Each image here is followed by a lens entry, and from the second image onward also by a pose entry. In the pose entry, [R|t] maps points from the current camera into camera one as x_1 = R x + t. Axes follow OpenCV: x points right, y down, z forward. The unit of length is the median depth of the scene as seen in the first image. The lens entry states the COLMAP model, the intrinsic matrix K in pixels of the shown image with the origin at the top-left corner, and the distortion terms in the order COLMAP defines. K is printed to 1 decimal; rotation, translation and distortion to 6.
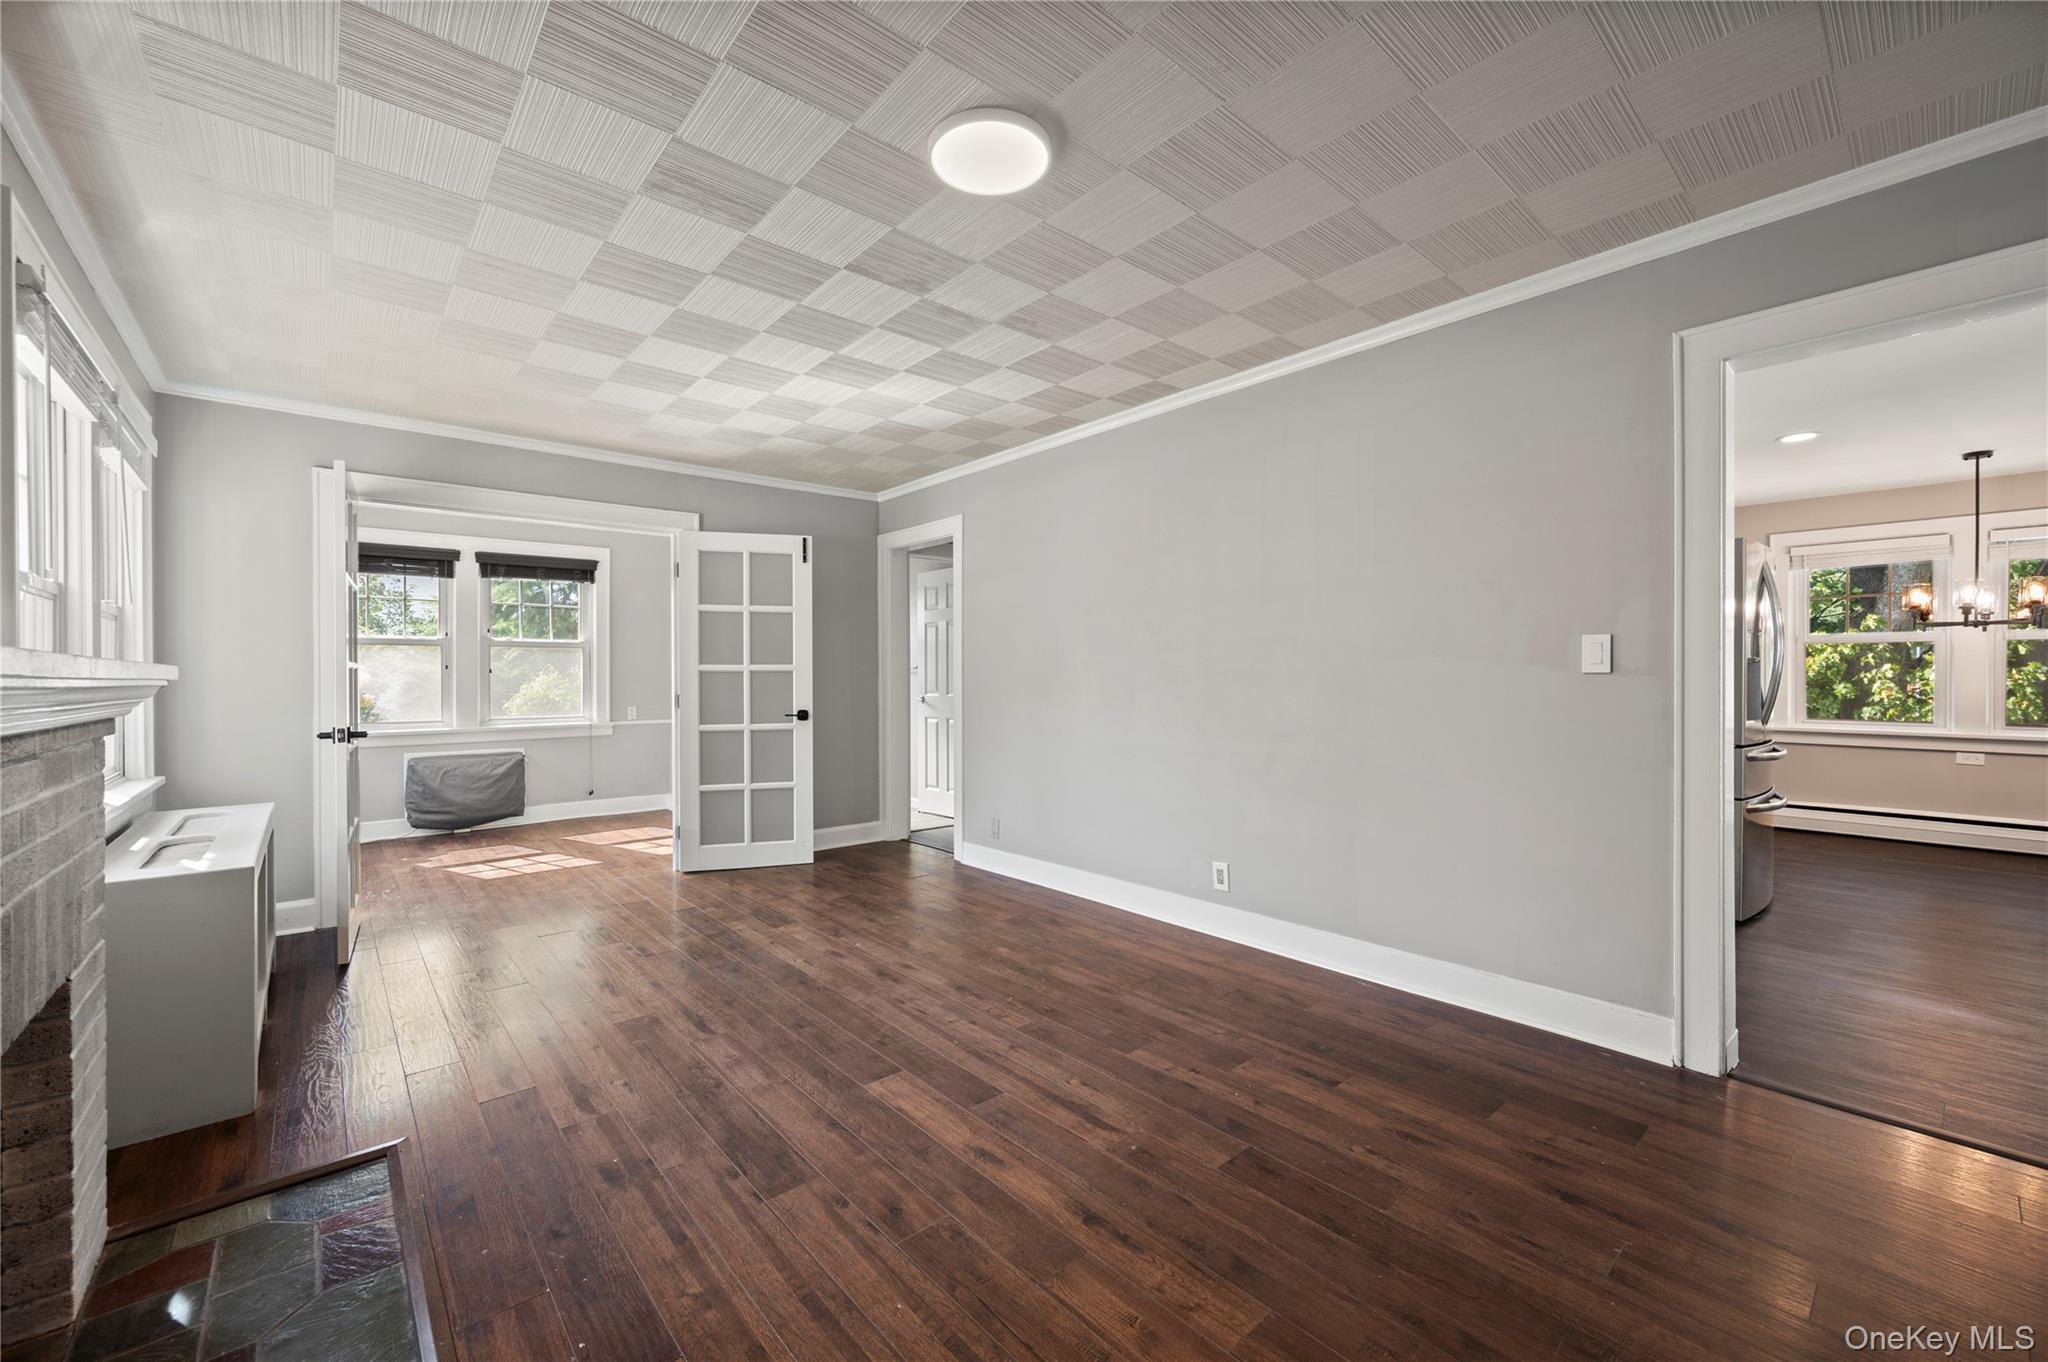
lens RADIAL K [[811.4, 0, 1020.5], [0, 811.4, 681.1], [0, 0, 1]] dist [-0.000564, 0.000421]
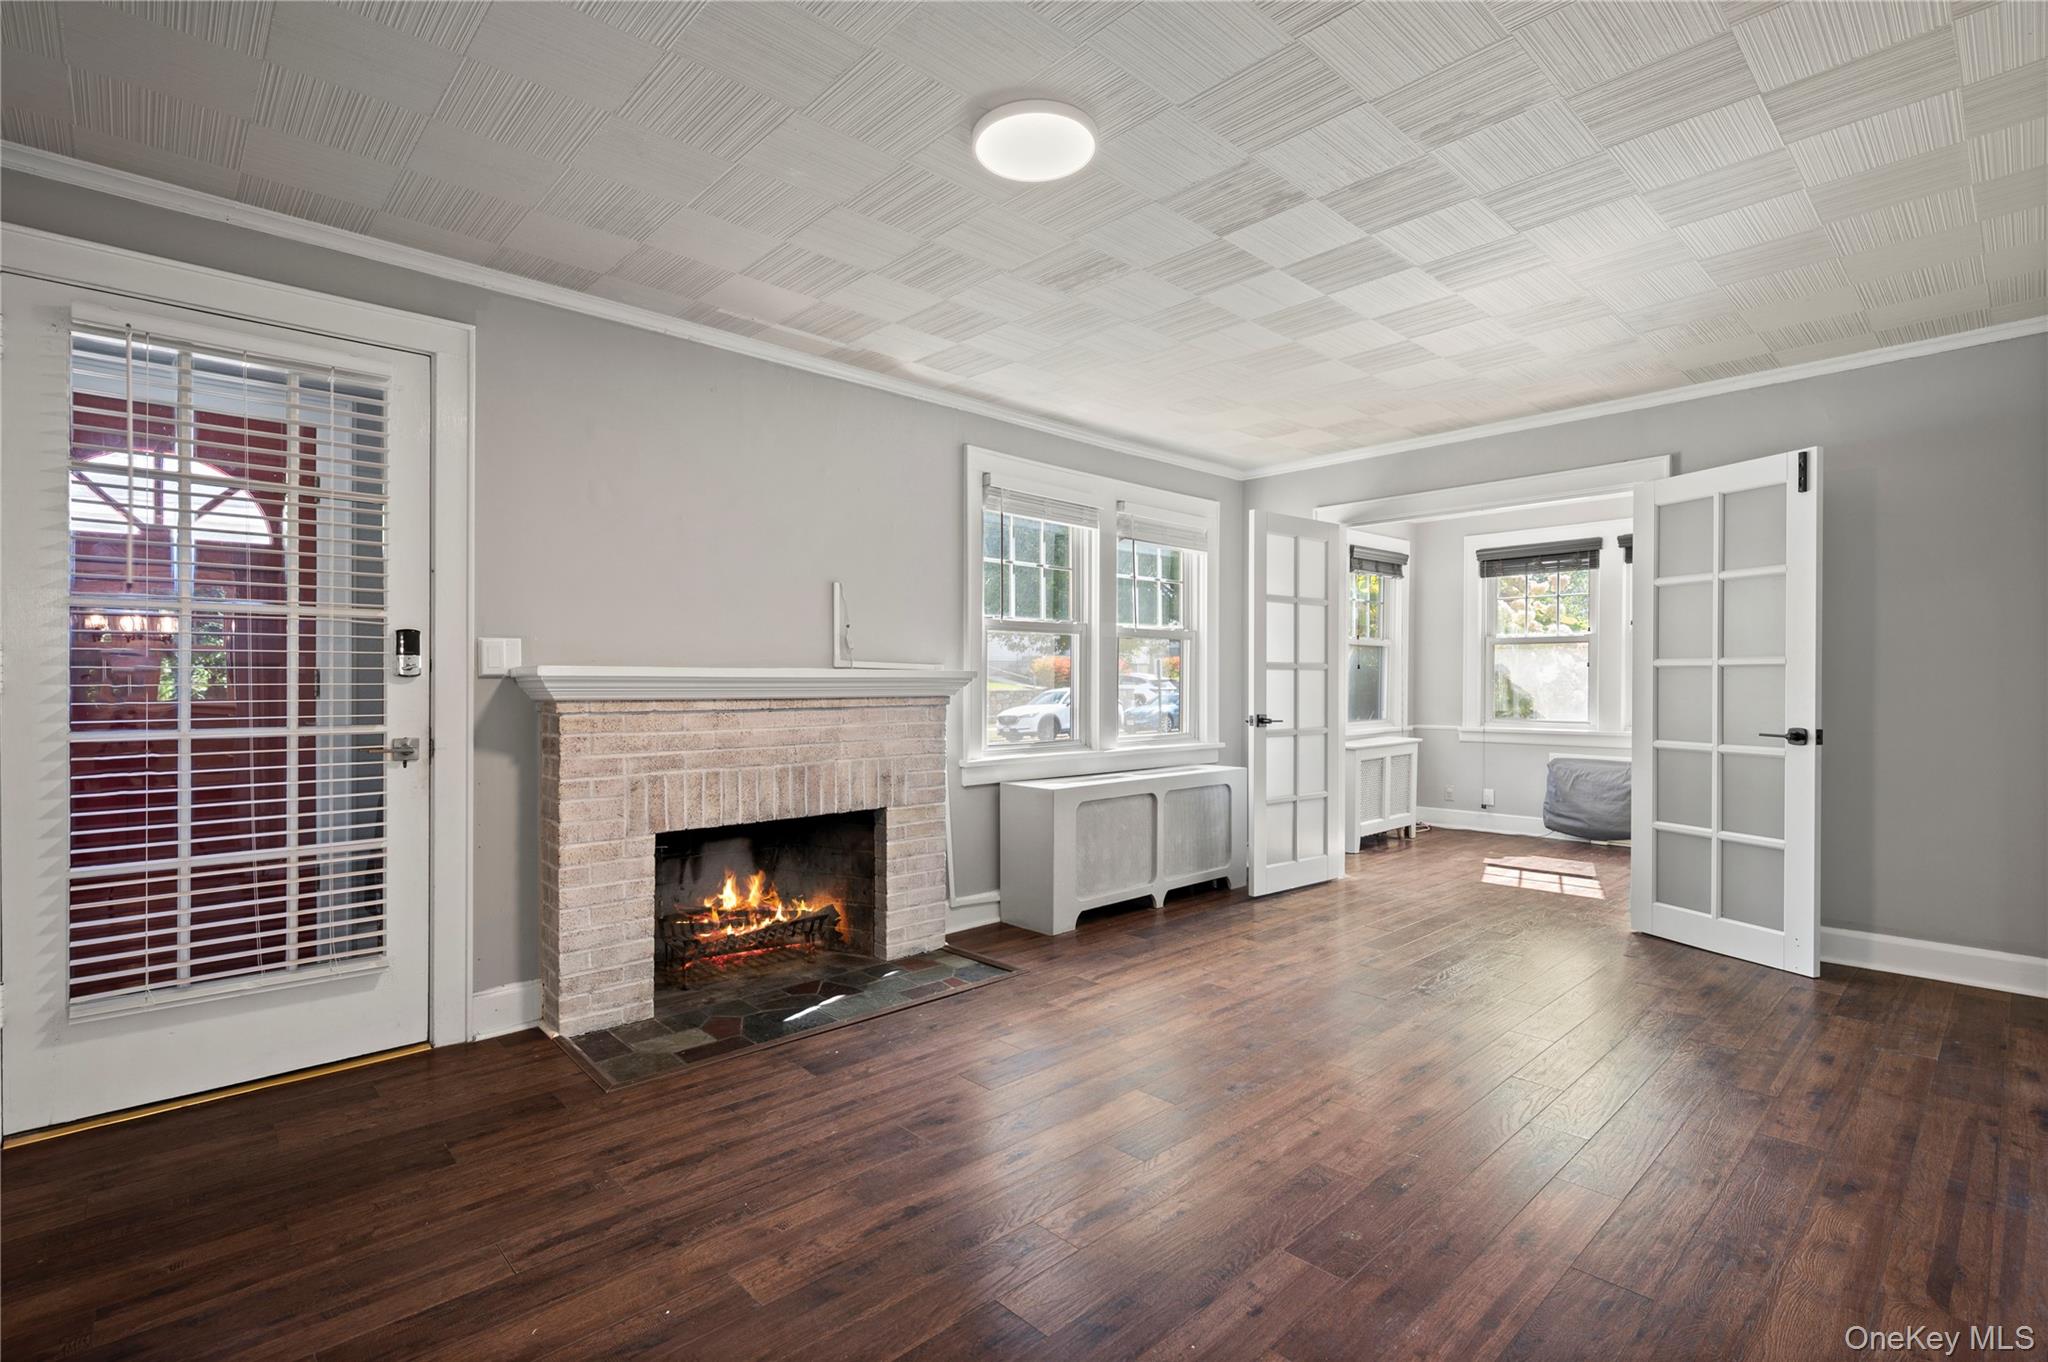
lens RADIAL K [[950.0, 0, 1024.8], [0, 950.0, 683.3], [0, 0, 1]] dist [0.000325, -0.000429]
pose [[0.040693, 0.008570, -0.999135, 0.710571], [-0.003894, 0.999957, 0.008418, -0.004891], [0.999164, 0.003548, 0.040725, 0.604751]]
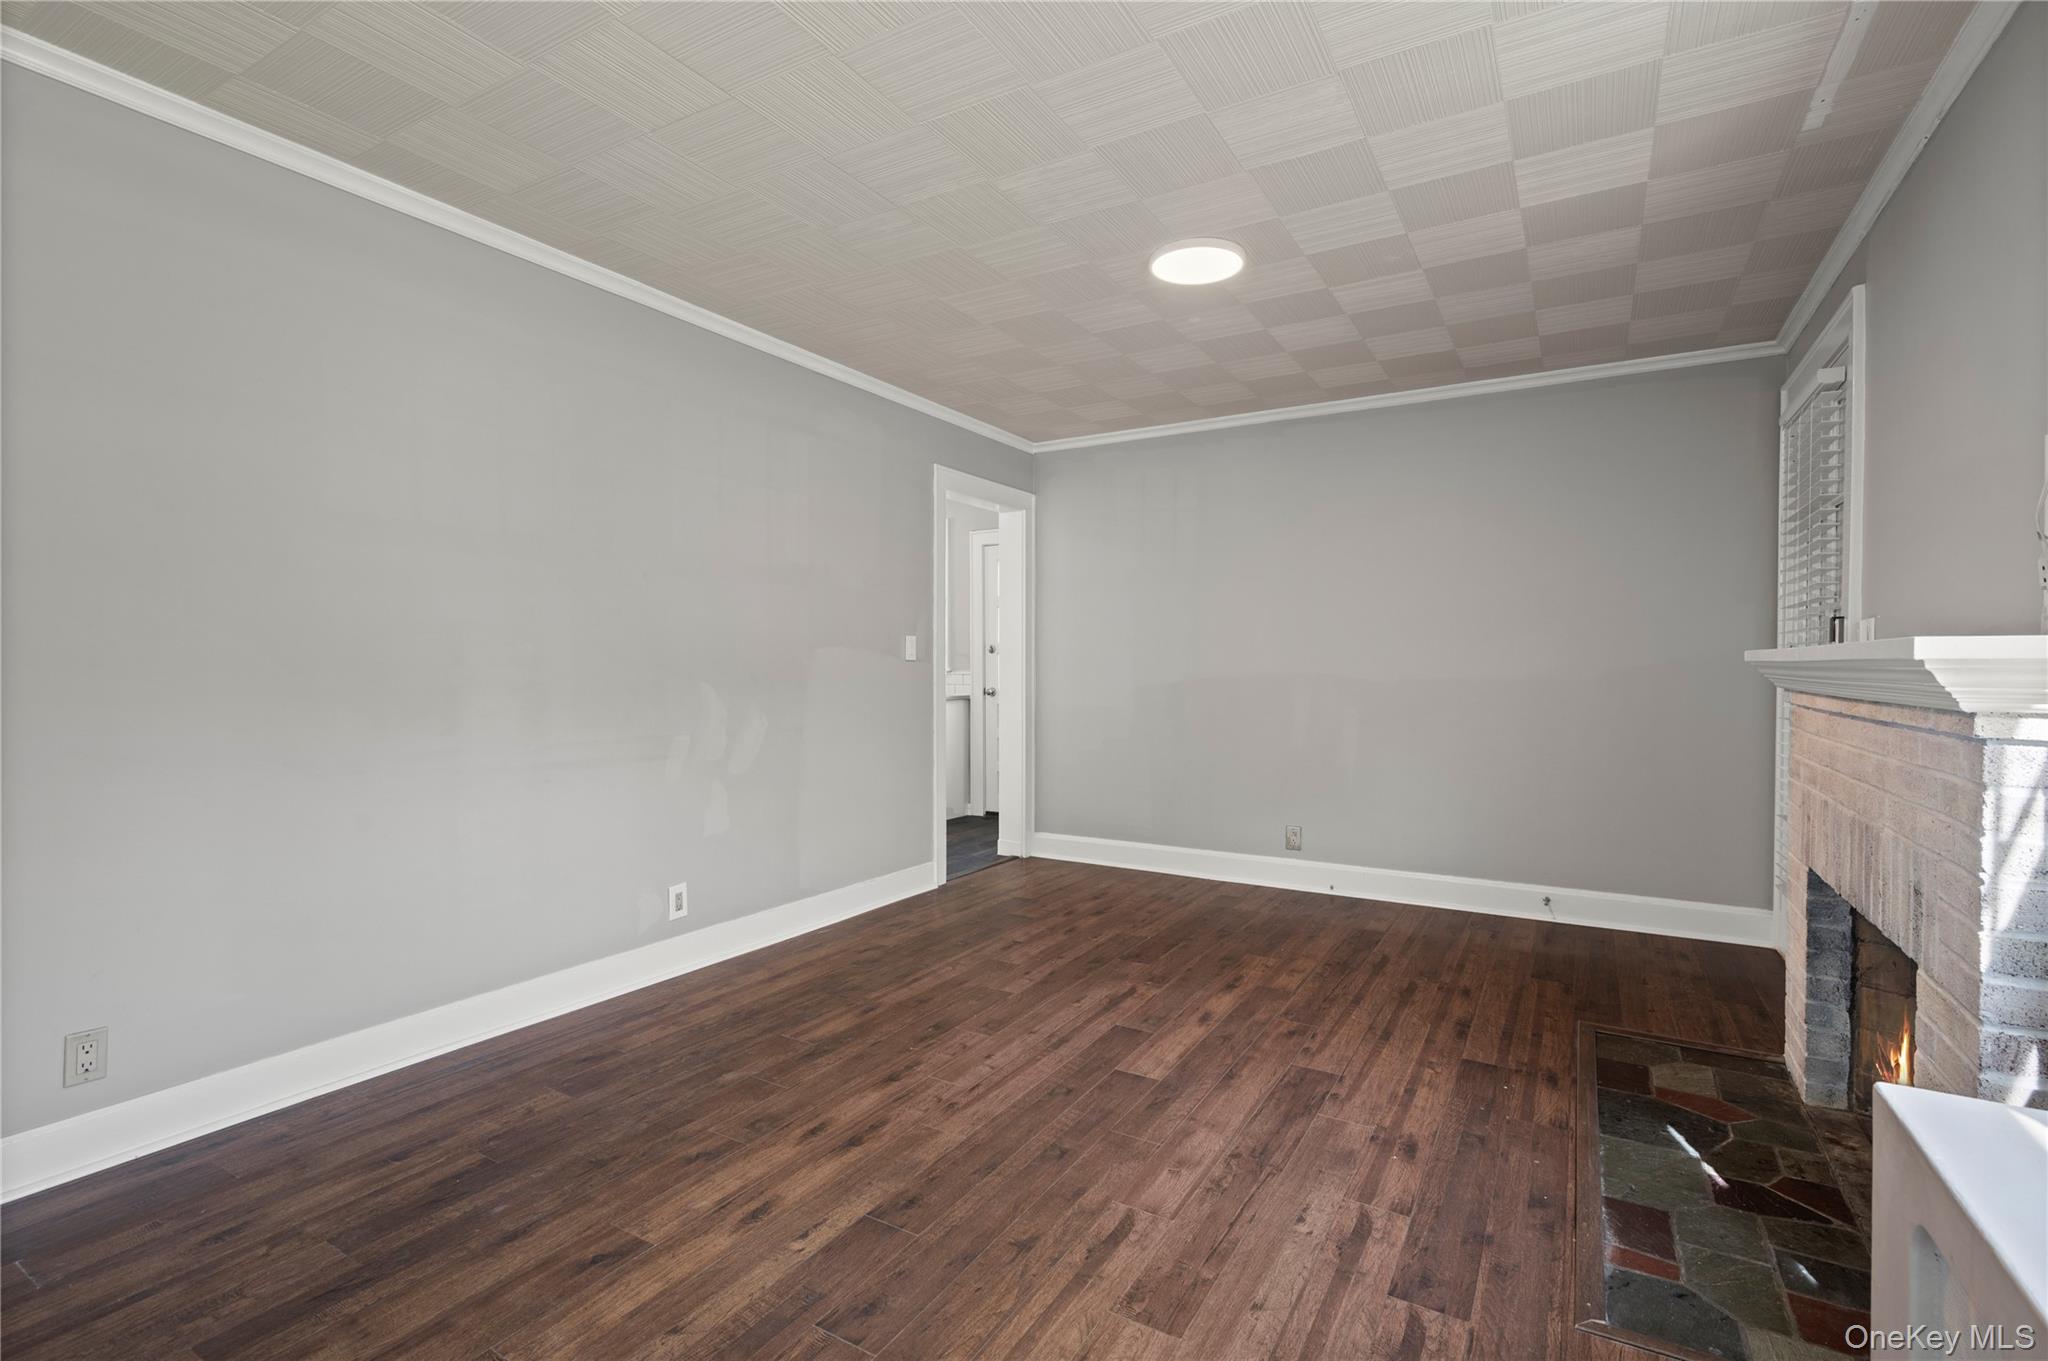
lens RADIAL K [[950.0, 0, 1021.6], [0, 950.0, 678.8], [0, 0, 1]] dist [0.000325, -0.000429]
pose [[-0.314463, -0.011115, 0.949205, -0.904981], [0.002032, 0.999921, 0.012382, 0.002158], [-0.949268, 0.005823, -0.314416, 1.123891]]
